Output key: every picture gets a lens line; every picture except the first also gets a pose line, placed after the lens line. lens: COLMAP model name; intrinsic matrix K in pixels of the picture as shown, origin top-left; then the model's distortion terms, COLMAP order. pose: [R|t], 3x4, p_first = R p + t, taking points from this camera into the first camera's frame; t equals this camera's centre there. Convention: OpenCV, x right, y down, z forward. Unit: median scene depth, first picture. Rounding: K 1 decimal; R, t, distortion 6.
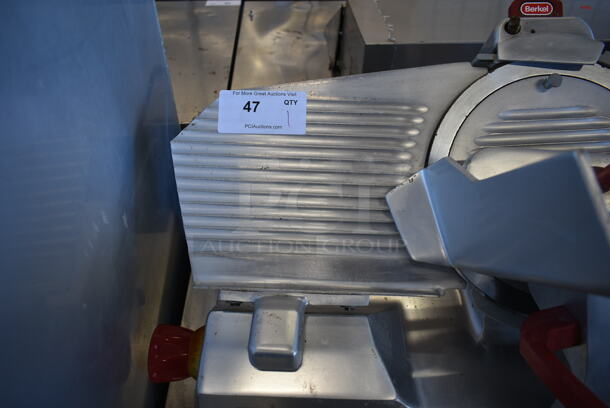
lens RADIAL K [[465.1, 0, 277.7], [0, 465.1, 206.0], [0, 0, 1]] dist [-0.025699, 0.005672]
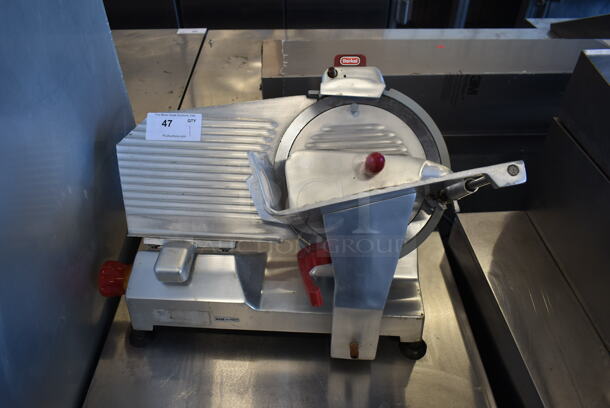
lens RADIAL K [[458.5, 0, 270.1], [0, 458.5, 191.7], [0, 0, 1]] dist [0.001518, 0.000848]
pose [[0.999656, 0.008914, -0.024675, 0.336825], [-0.009622, 0.999541, -0.028733, 0.061568], [0.024408, 0.028960, 0.999283, -0.550453]]
